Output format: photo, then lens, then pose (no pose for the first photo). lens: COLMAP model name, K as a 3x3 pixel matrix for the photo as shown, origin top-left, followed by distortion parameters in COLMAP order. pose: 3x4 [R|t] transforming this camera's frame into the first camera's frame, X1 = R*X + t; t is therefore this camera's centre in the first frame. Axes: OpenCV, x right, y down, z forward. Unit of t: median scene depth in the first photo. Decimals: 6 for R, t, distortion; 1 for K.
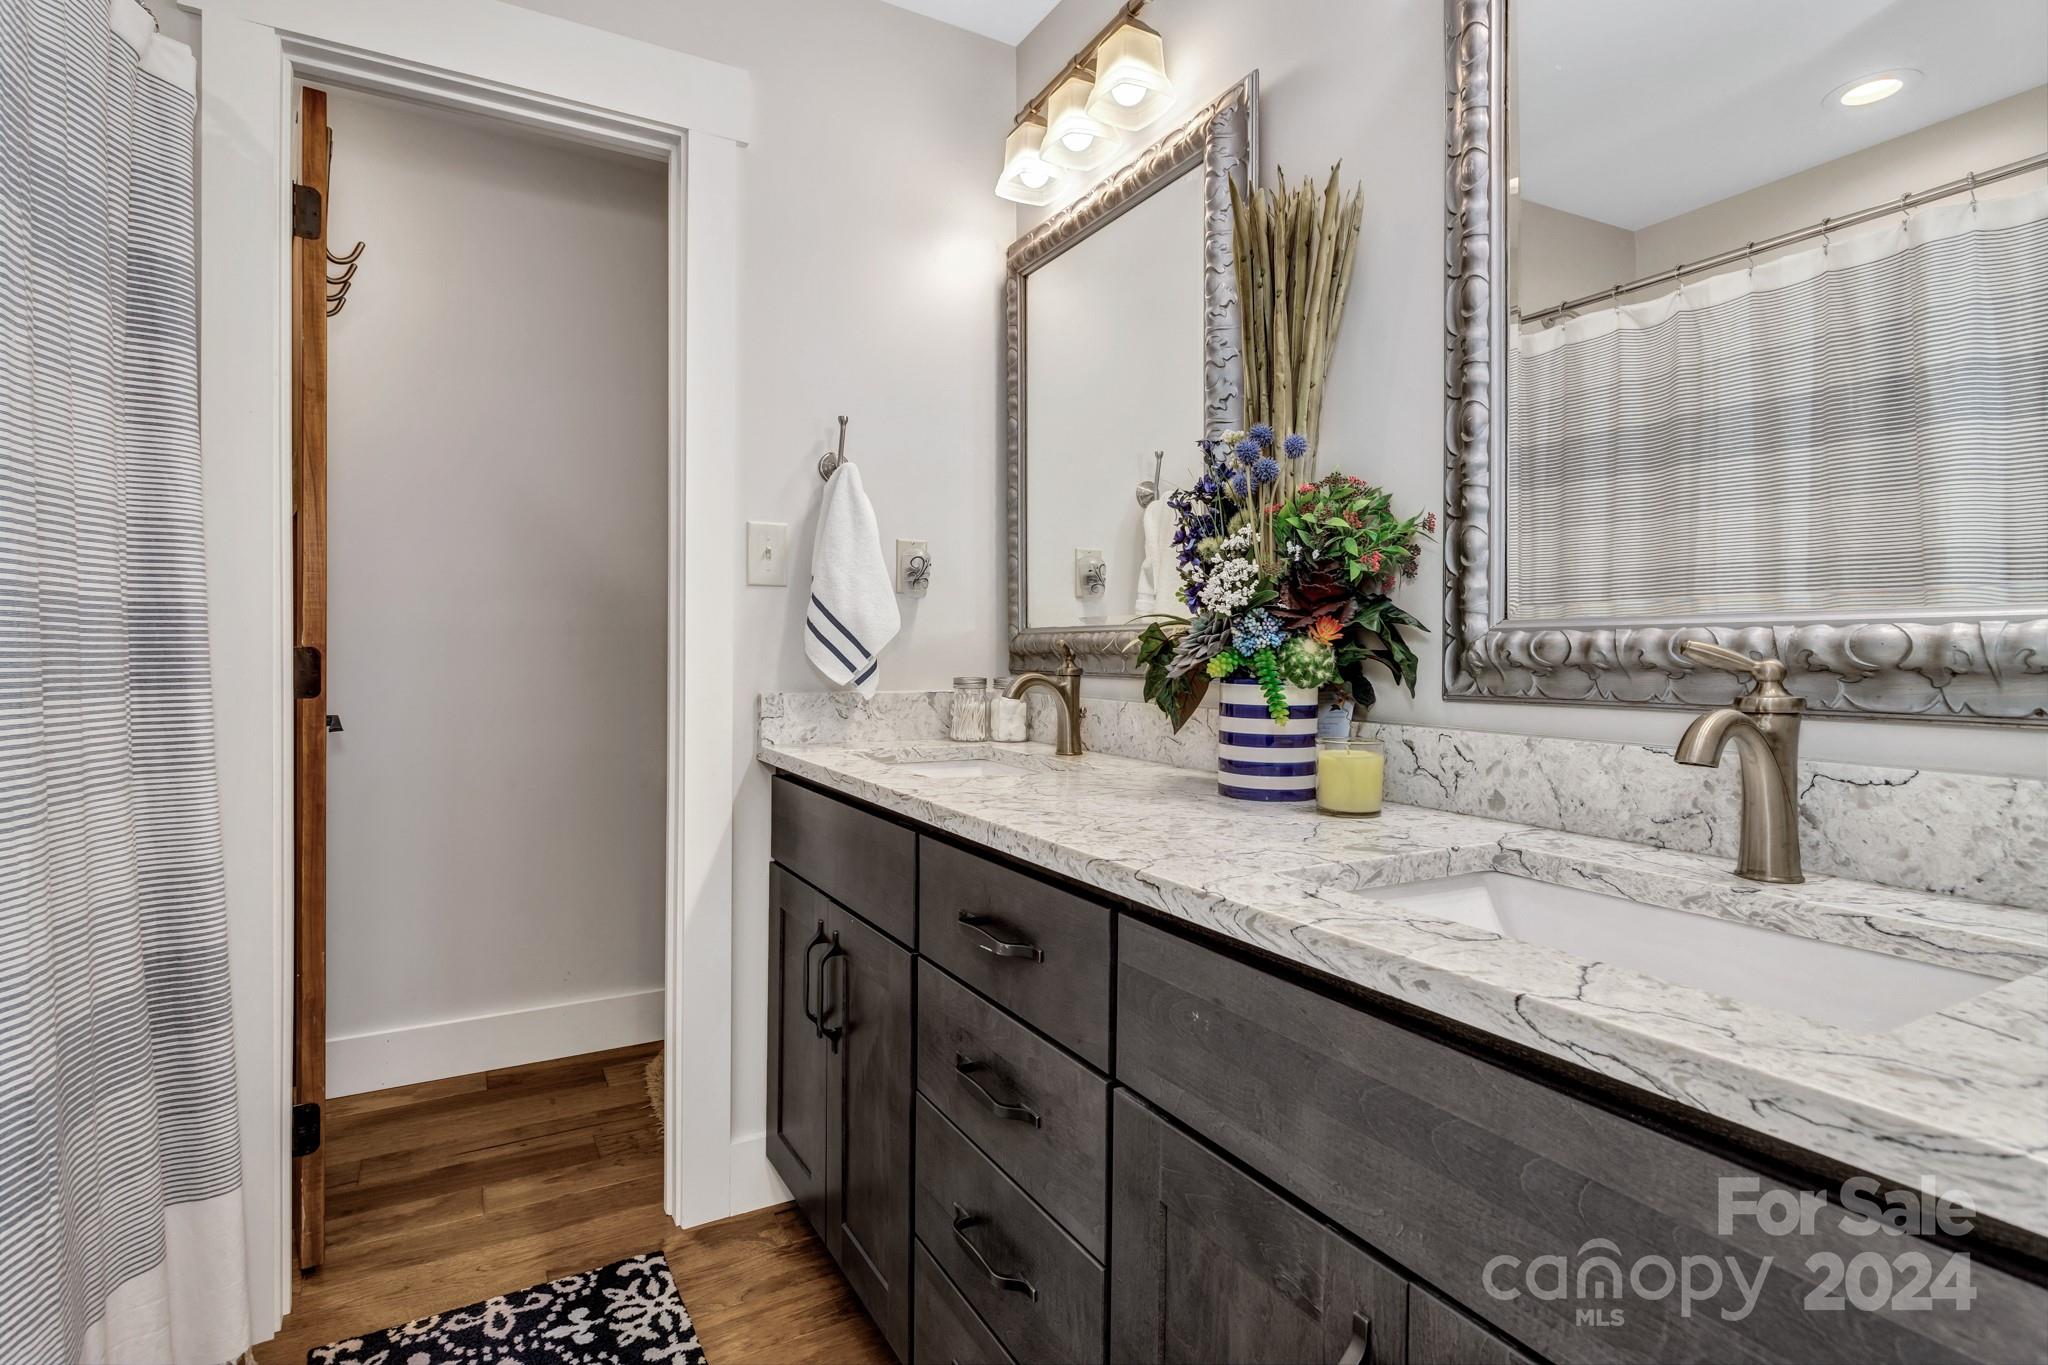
lens RADIAL K [[1001.2, 0, 1031.8], [0, 1001.2, 679.1], [0, 0, 1]] dist [-0.013441, 0.003674]
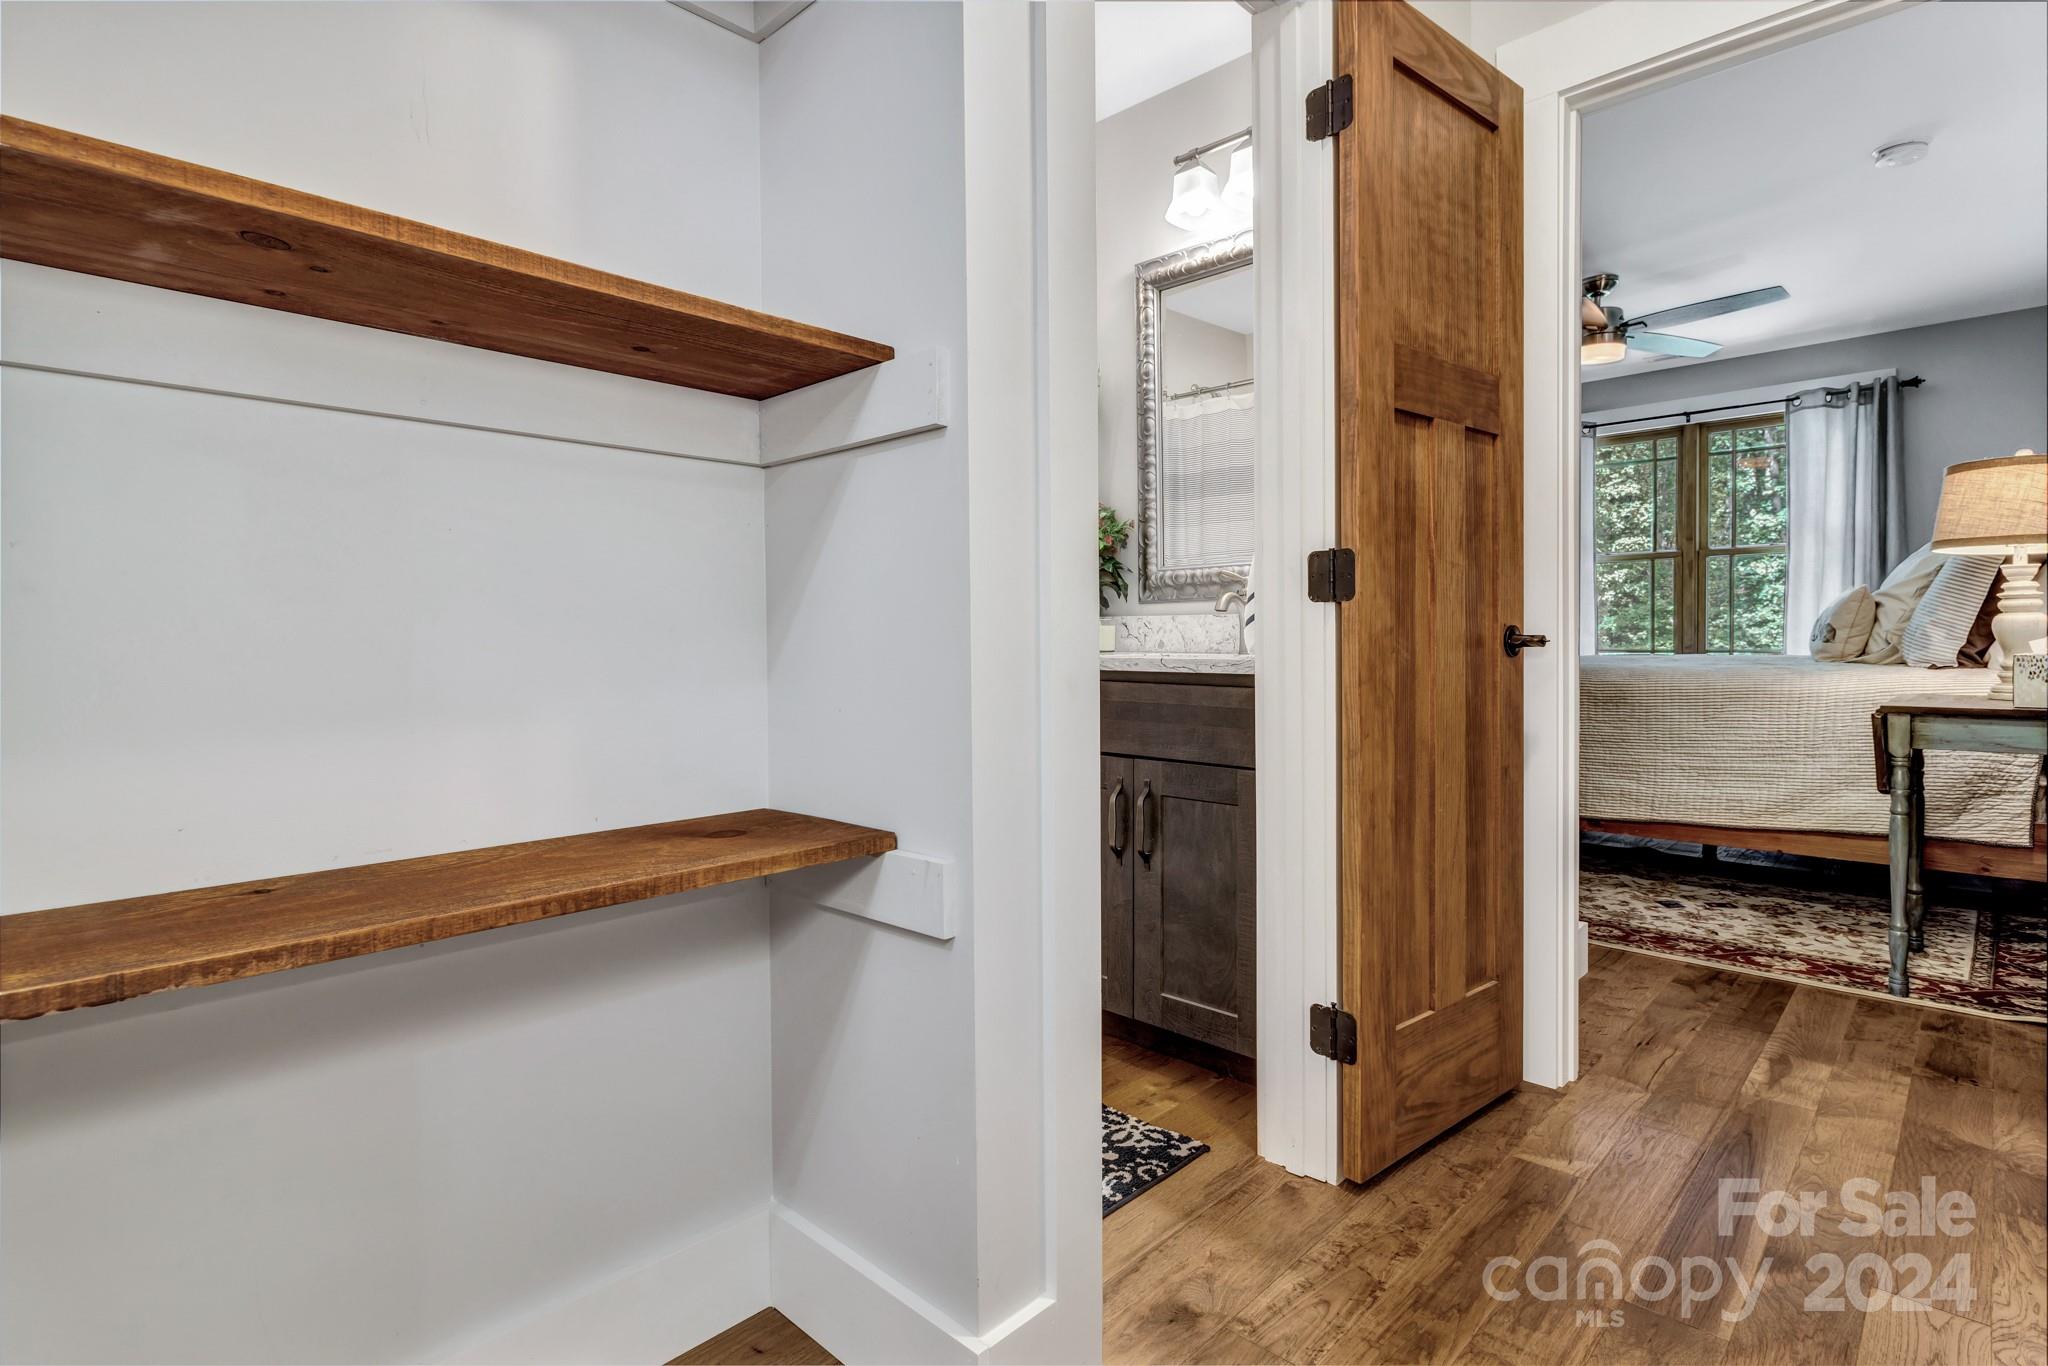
lens RADIAL K [[1001.2, 0, 1026.6], [0, 1001.2, 678.9], [0, 0, 1]] dist [-0.013441, 0.003674]
pose [[0.959122, -0.021032, 0.282211, -0.482050], [0.016921, 0.999712, 0.016996, 0.152979], [-0.282487, -0.011526, 0.959202, -1.119432]]
